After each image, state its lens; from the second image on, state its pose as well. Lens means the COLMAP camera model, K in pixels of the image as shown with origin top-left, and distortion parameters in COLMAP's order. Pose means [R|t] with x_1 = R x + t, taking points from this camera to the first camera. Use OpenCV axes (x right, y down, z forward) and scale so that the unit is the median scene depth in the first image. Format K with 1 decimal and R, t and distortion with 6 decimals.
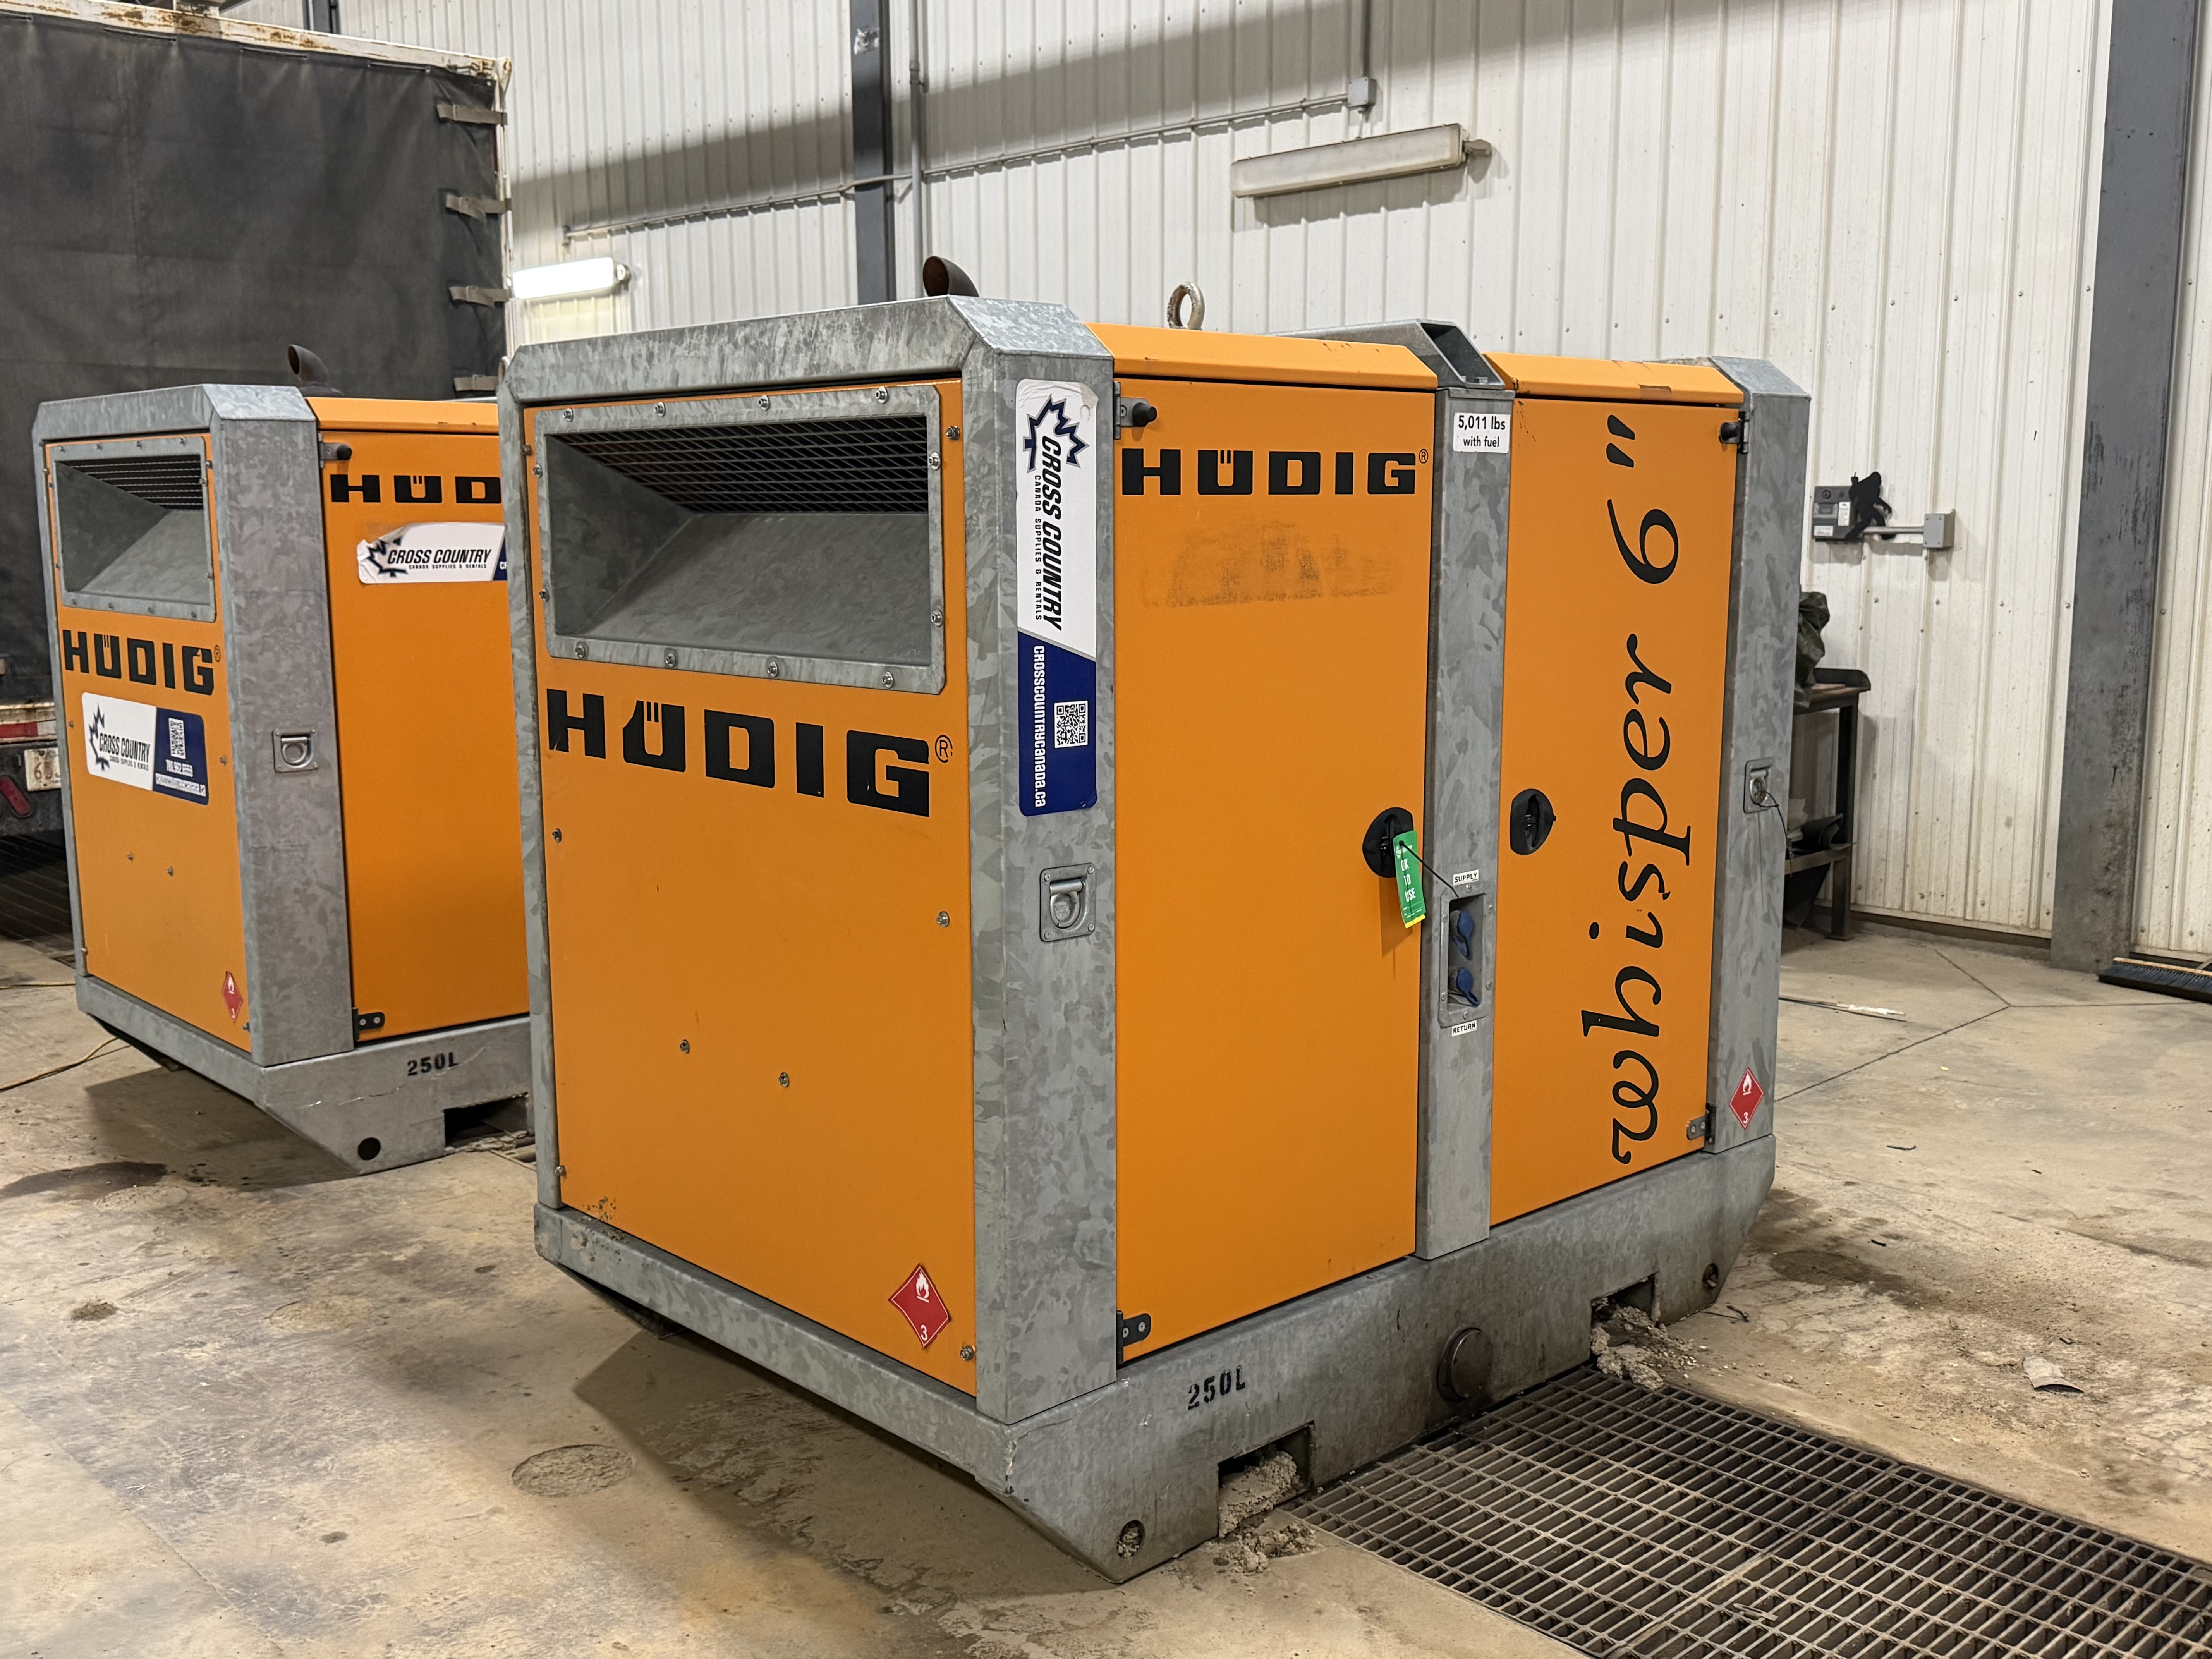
lens RADIAL K [[2135.1, 0, 1119.7], [0, 2135.1, 797.4], [0, 0, 1]] dist [0.063350, 0.000000]
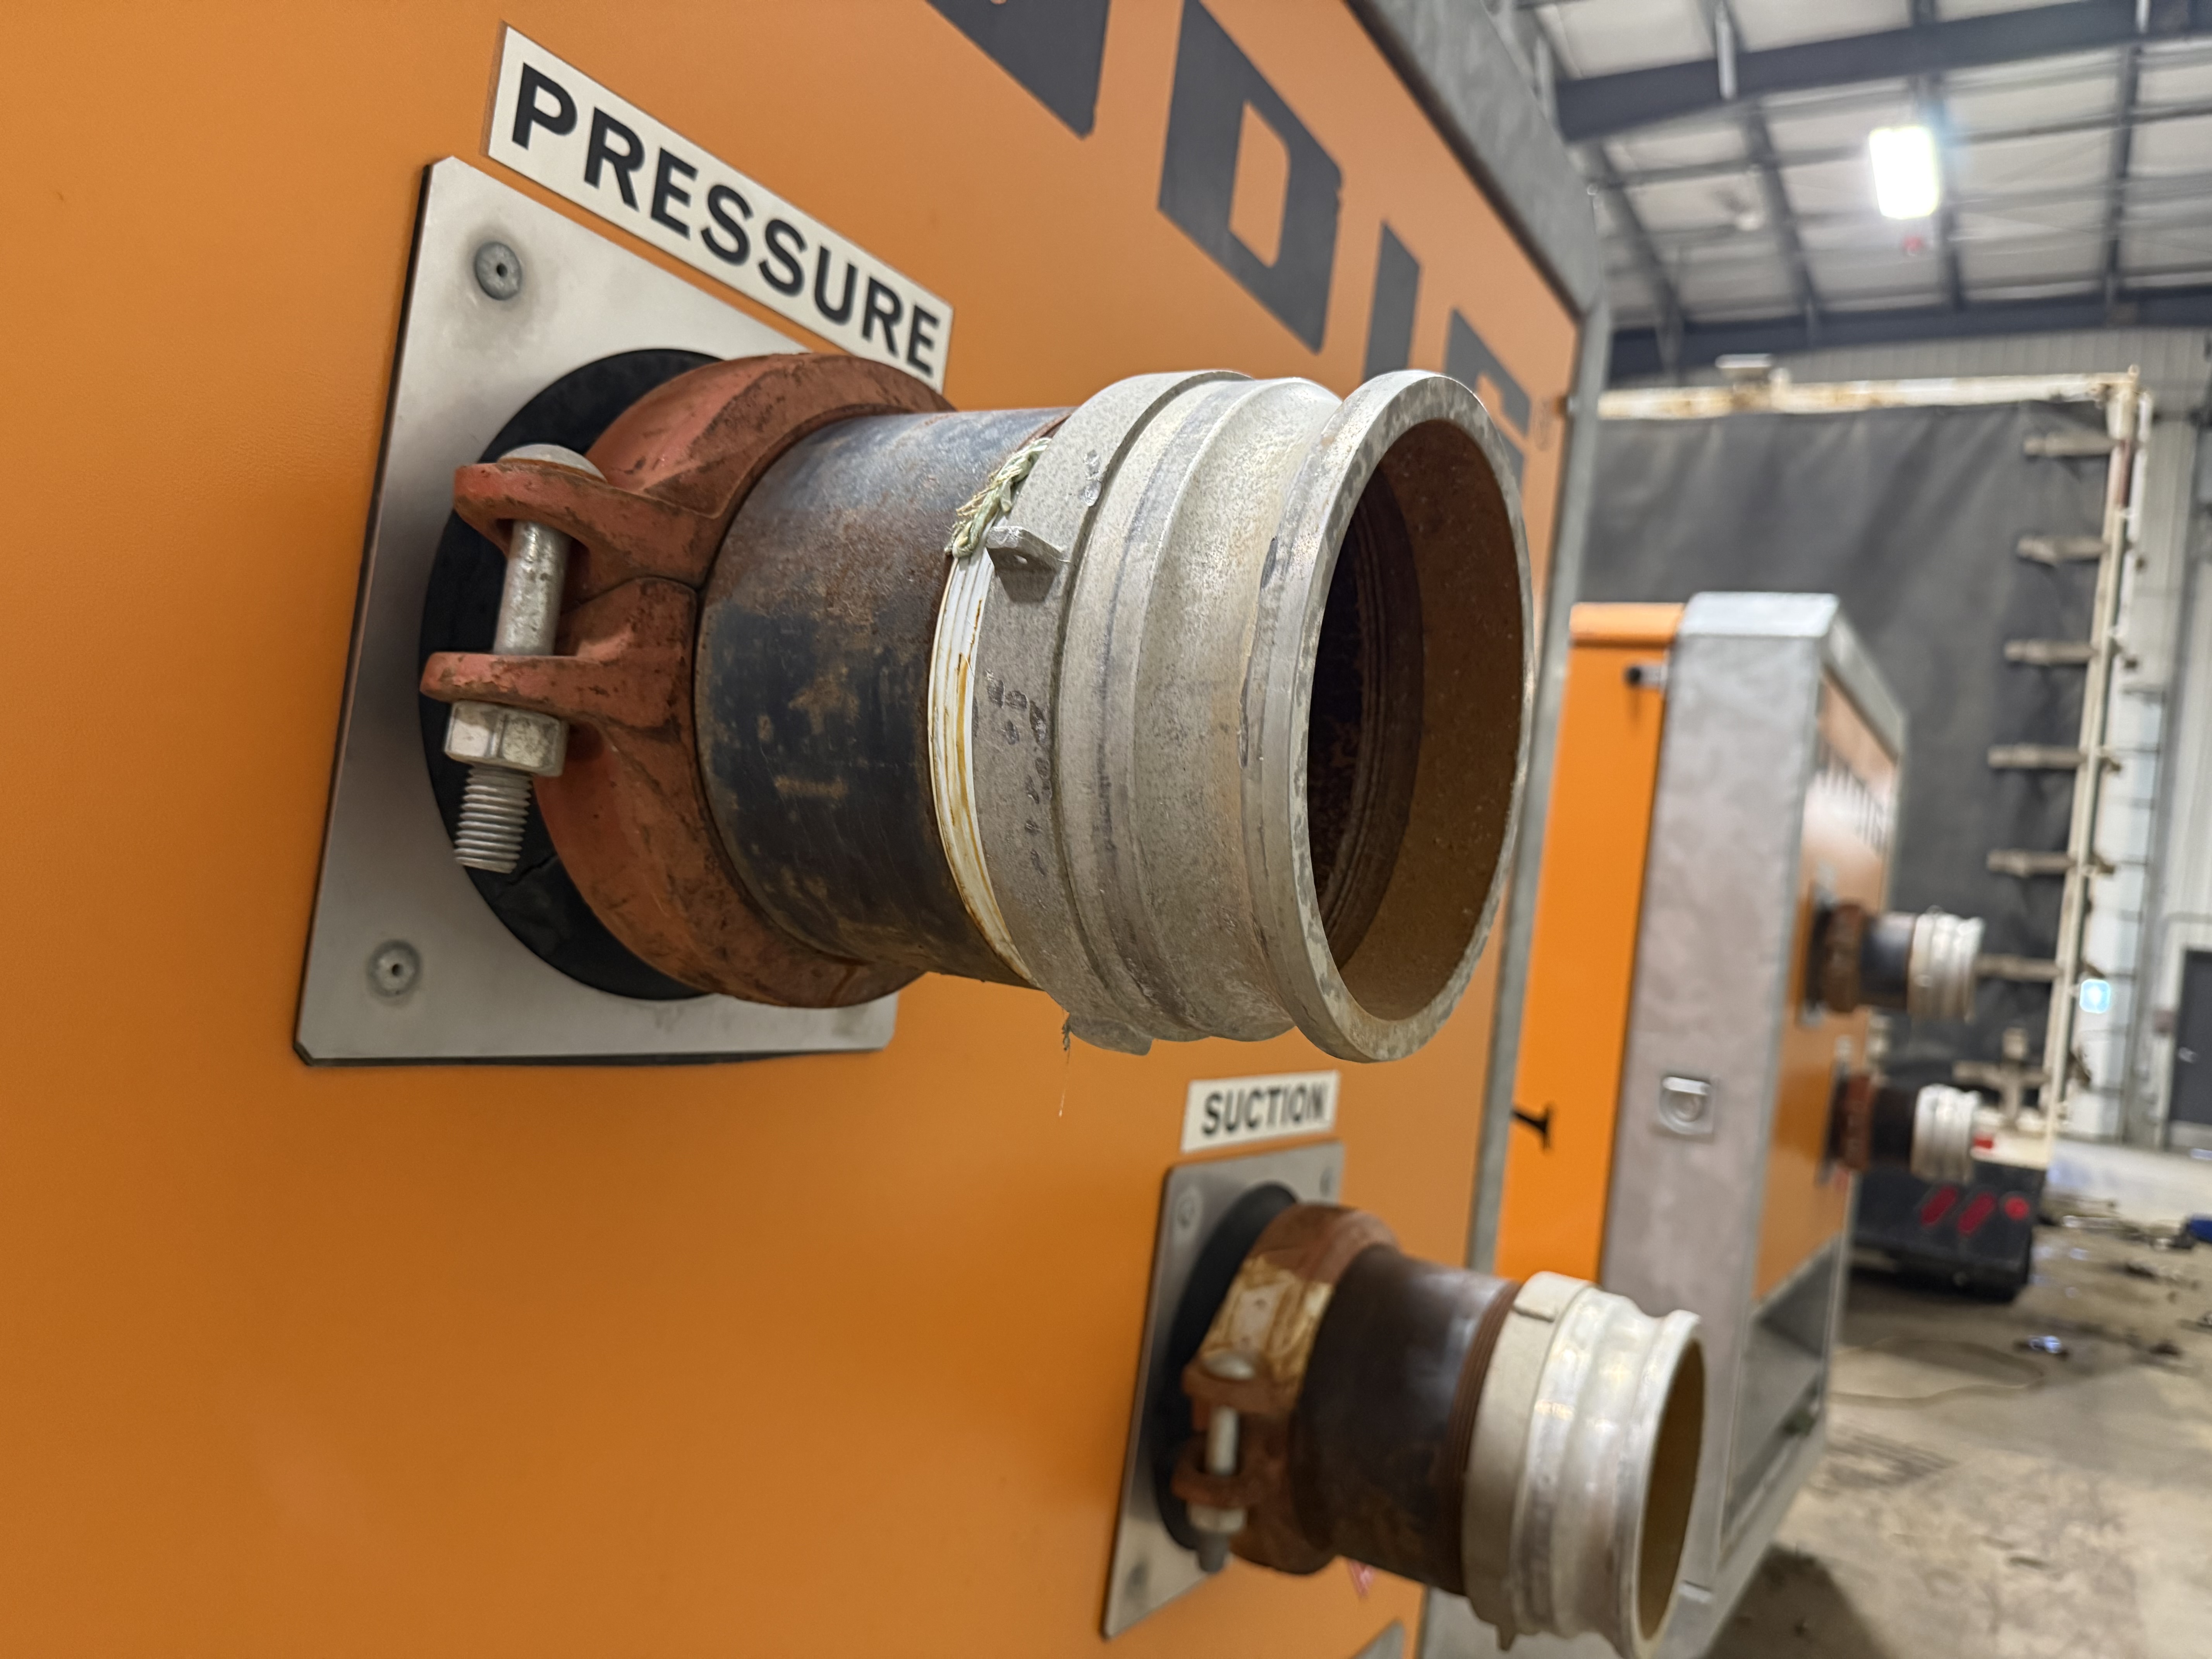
lens RADIAL K [[1572.7, 0, 1070.7], [0, 1572.7, 770.7], [0, 0, 1]] dist [0.056810, -0.058511]
pose [[0.243556, -0.031967, -0.969360, 0.441339], [-0.265461, 0.959095, -0.098327, -0.075958], [0.932851, 0.281275, 0.225107, 1.240401]]
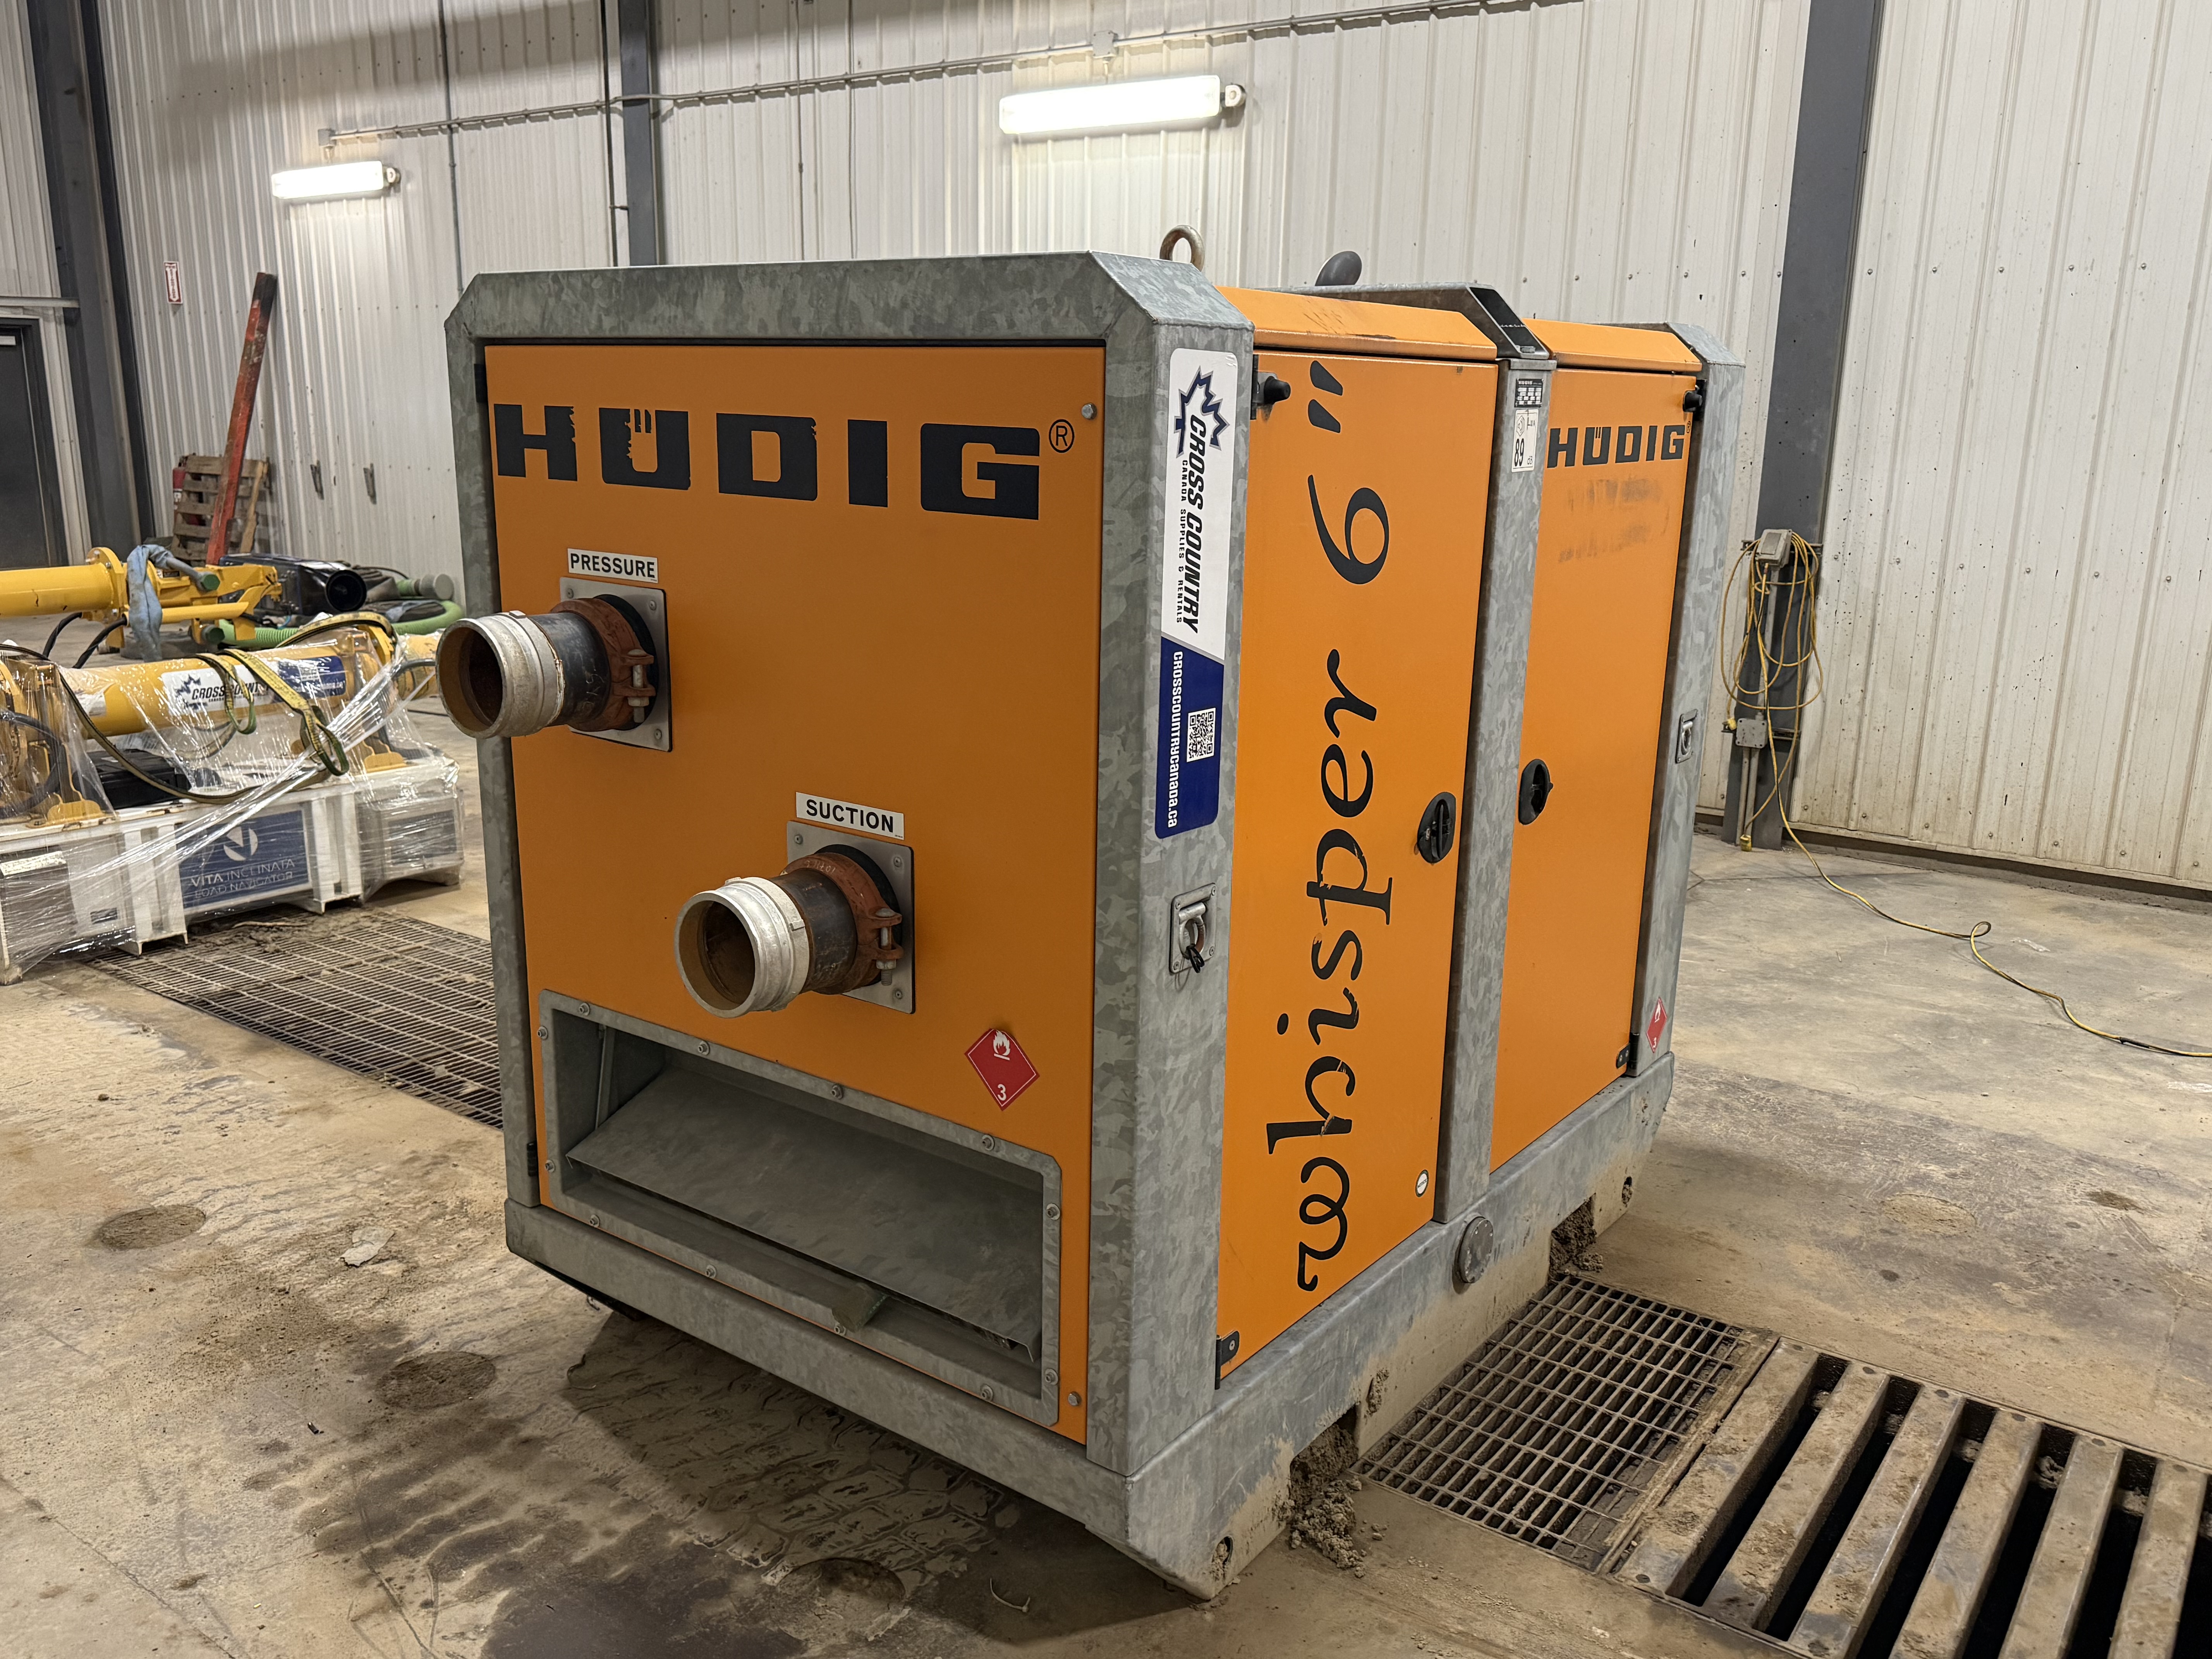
lens RADIAL K [[1774.6, 0, 1111.7], [0, 1774.6, 817.1], [0, 0, 1]] dist [0.056235, -0.047097]
pose [[-0.984645, 0.025227, -0.172738, 0.223245], [-0.039081, 0.932535, 0.358959, -0.303569], [0.170140, 0.360198, -0.917229, 1.977254]]
